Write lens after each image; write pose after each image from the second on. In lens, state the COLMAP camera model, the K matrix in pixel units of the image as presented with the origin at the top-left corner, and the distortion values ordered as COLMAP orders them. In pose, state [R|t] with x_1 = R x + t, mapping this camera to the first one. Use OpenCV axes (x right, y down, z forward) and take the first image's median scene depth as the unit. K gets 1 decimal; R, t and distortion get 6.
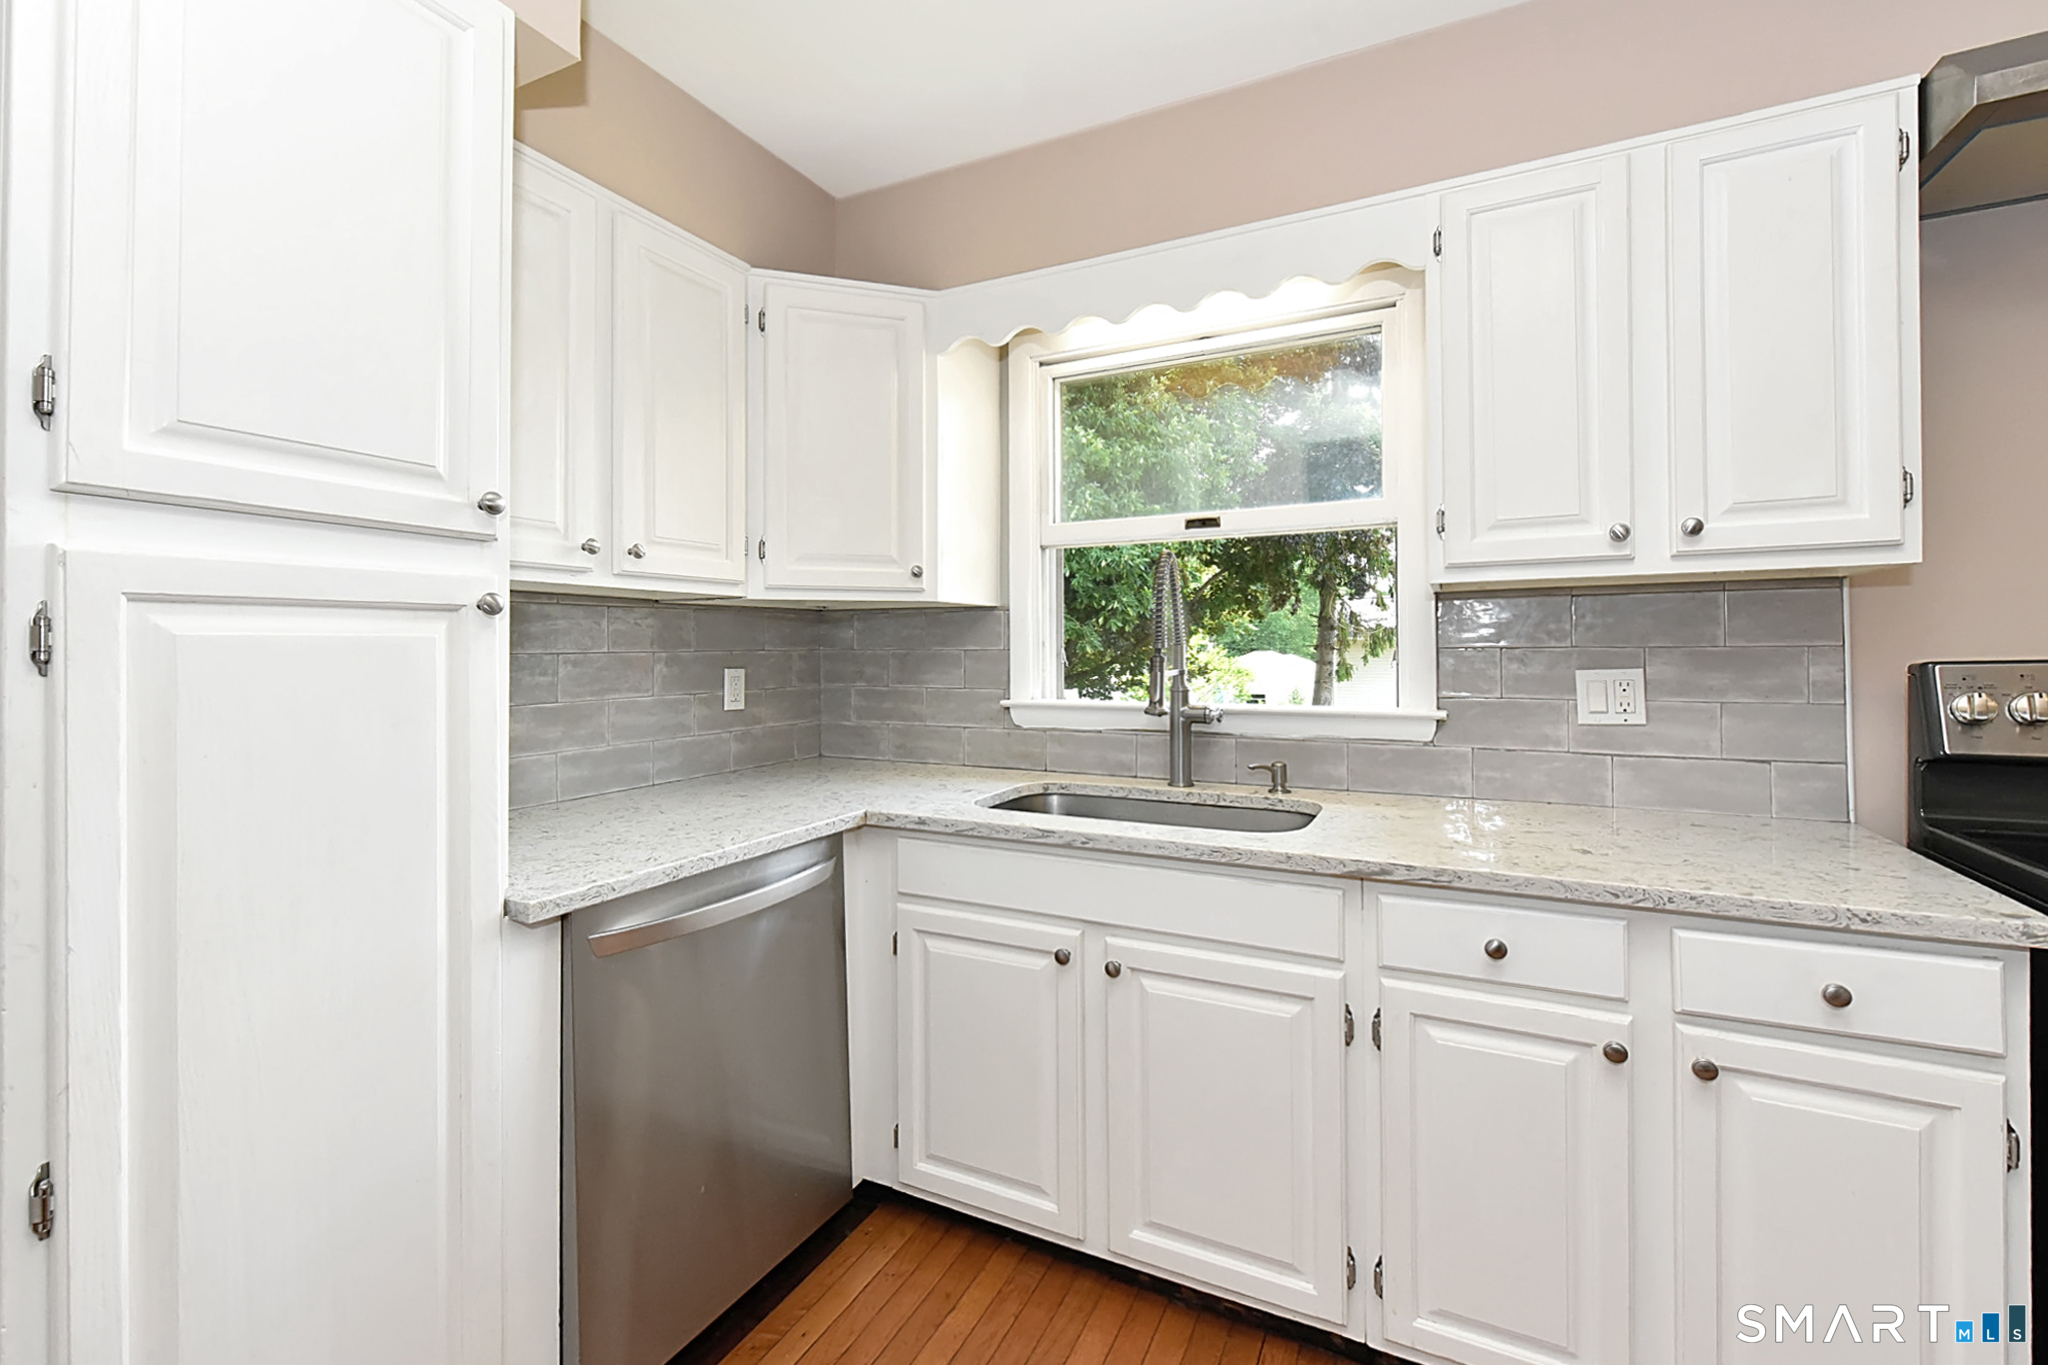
lens RADIAL K [[842.9, 0, 1020.8], [0, 842.9, 646.0], [0, 0, 1]] dist [0.000578, -0.000258]
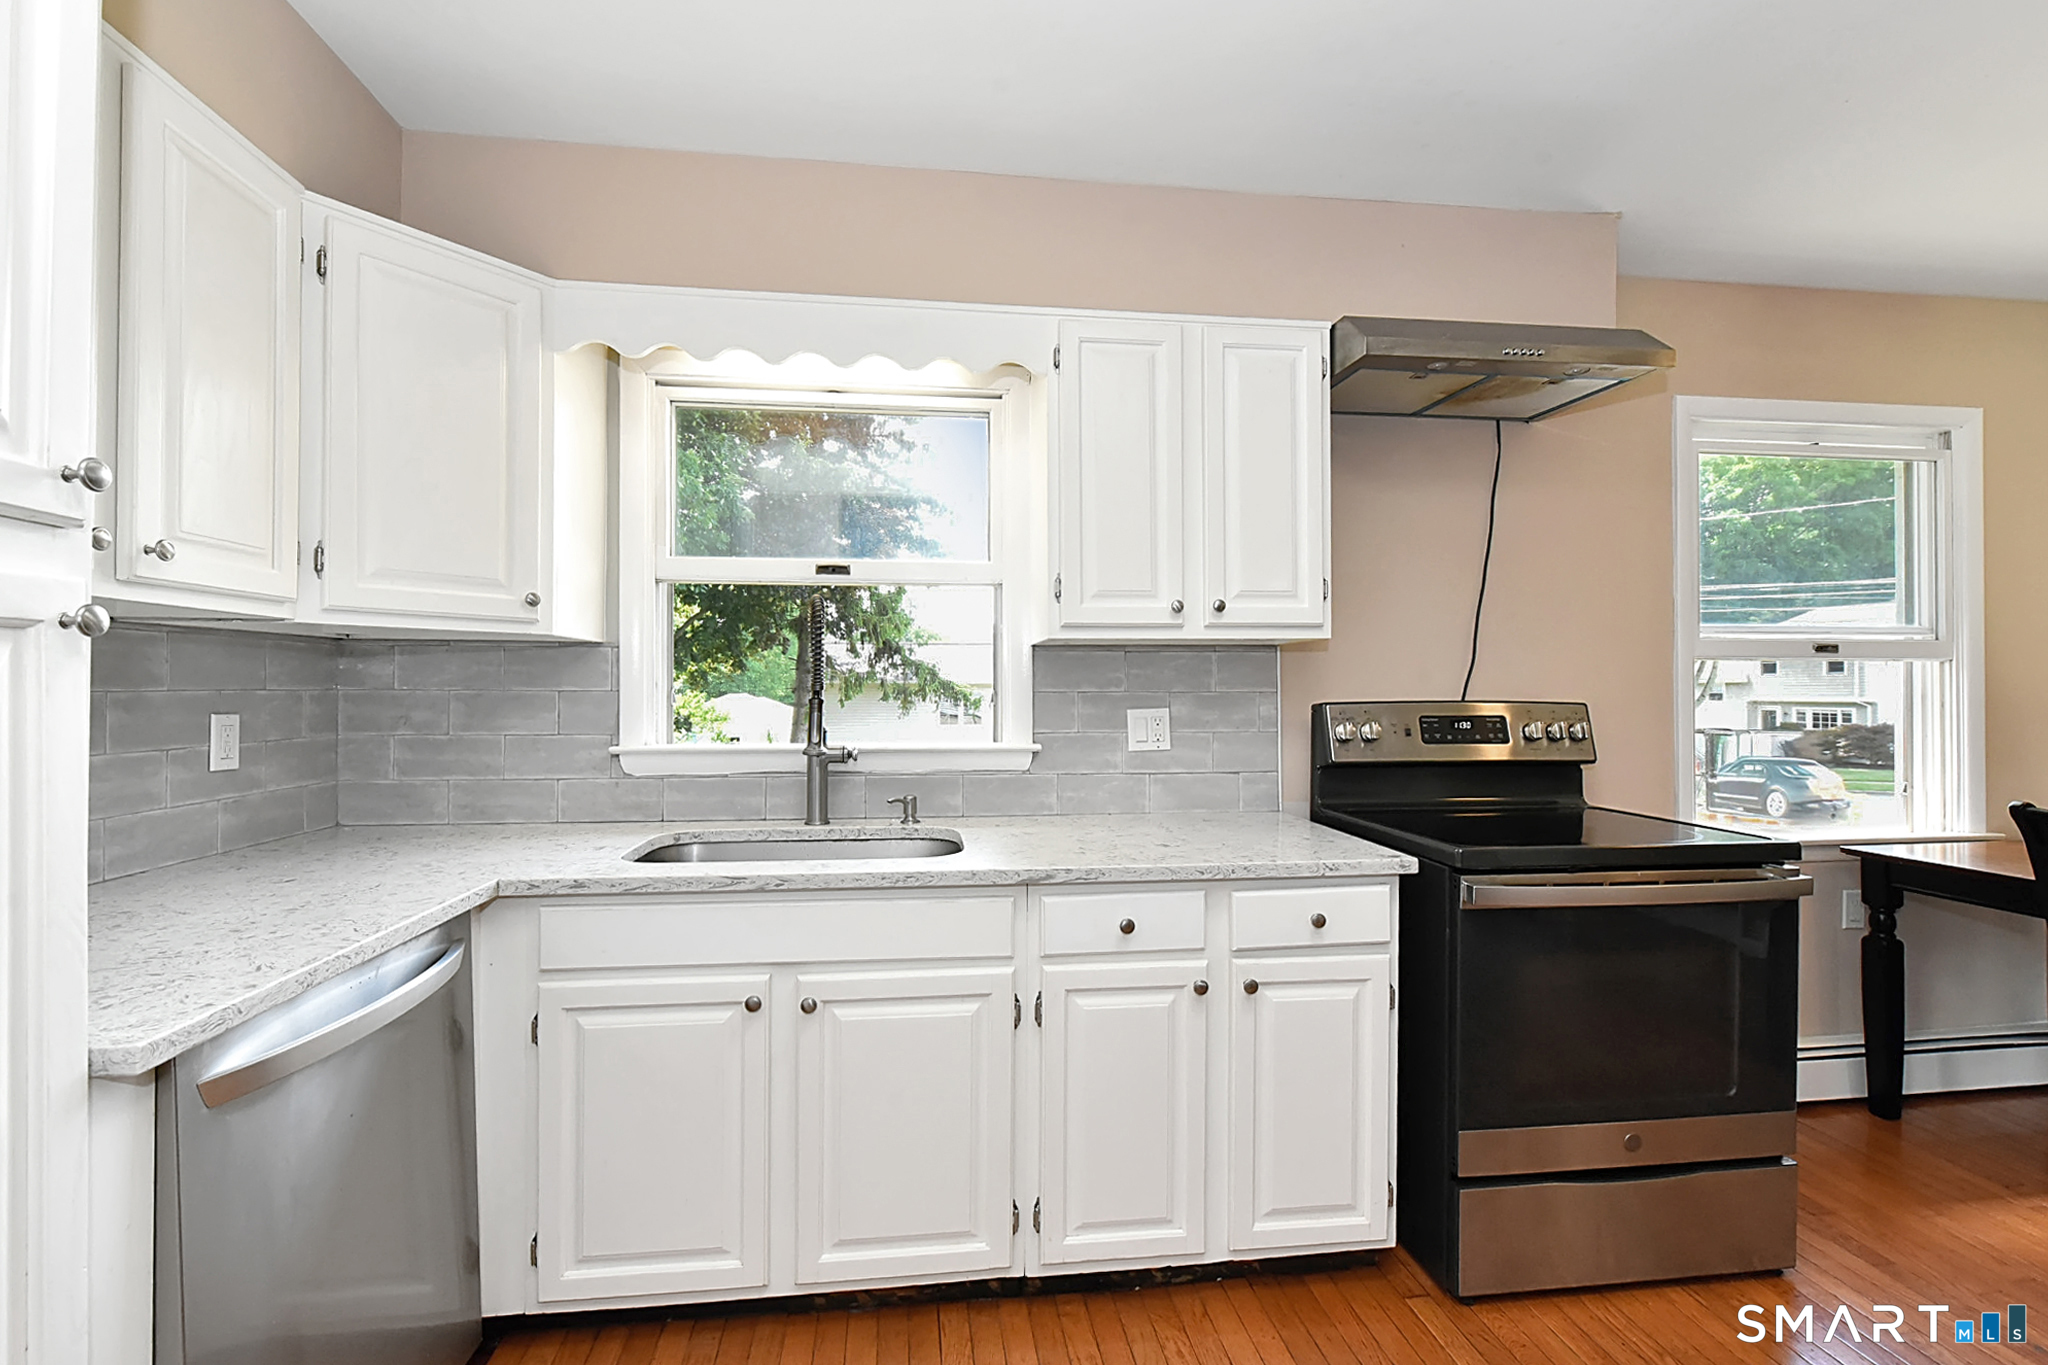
lens RADIAL K [[841.9, 0, 1019.9], [0, 841.9, 689.3], [0, 0, 1]] dist [-0.000684, -0.000309]
pose [[0.841642, 0.007084, 0.539990, -0.196905], [-0.007652, 0.999970, -0.001191, 0.000850], [-0.539982, -0.003130, 0.841671, 0.005944]]
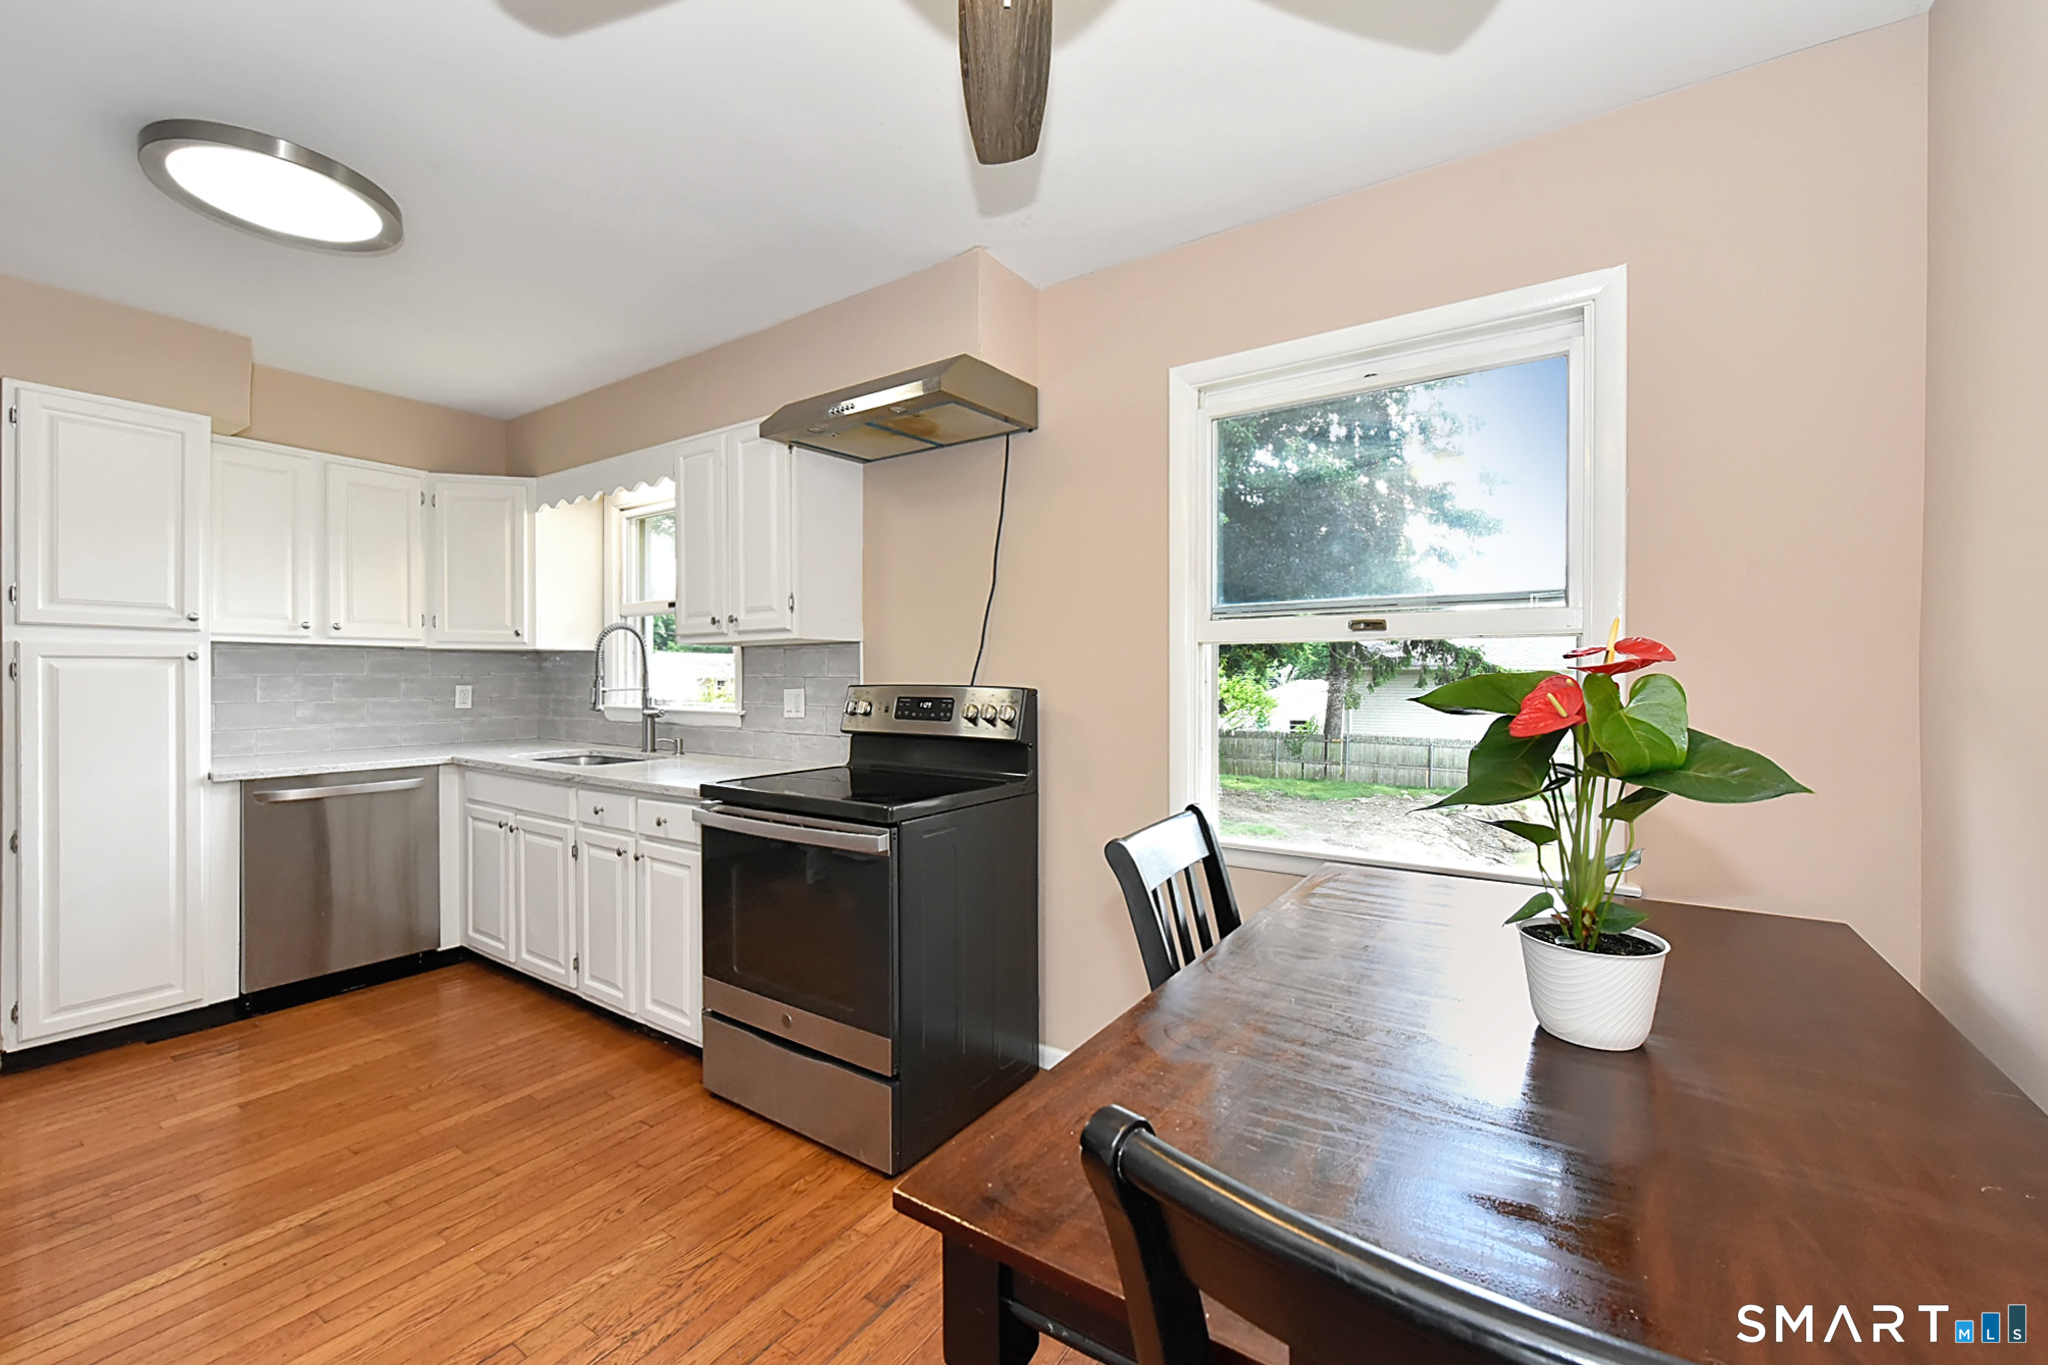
lens RADIAL K [[826.6, 0, 1035.8], [0, 826.6, 677.0], [0, 0, 1]] dist [0.001590, -0.000009]
pose [[0.990412, 0.008577, -0.137882, 1.476796], [-0.007829, 0.999952, 0.005967, -0.013054], [0.137927, -0.004830, 0.990431, -0.753278]]
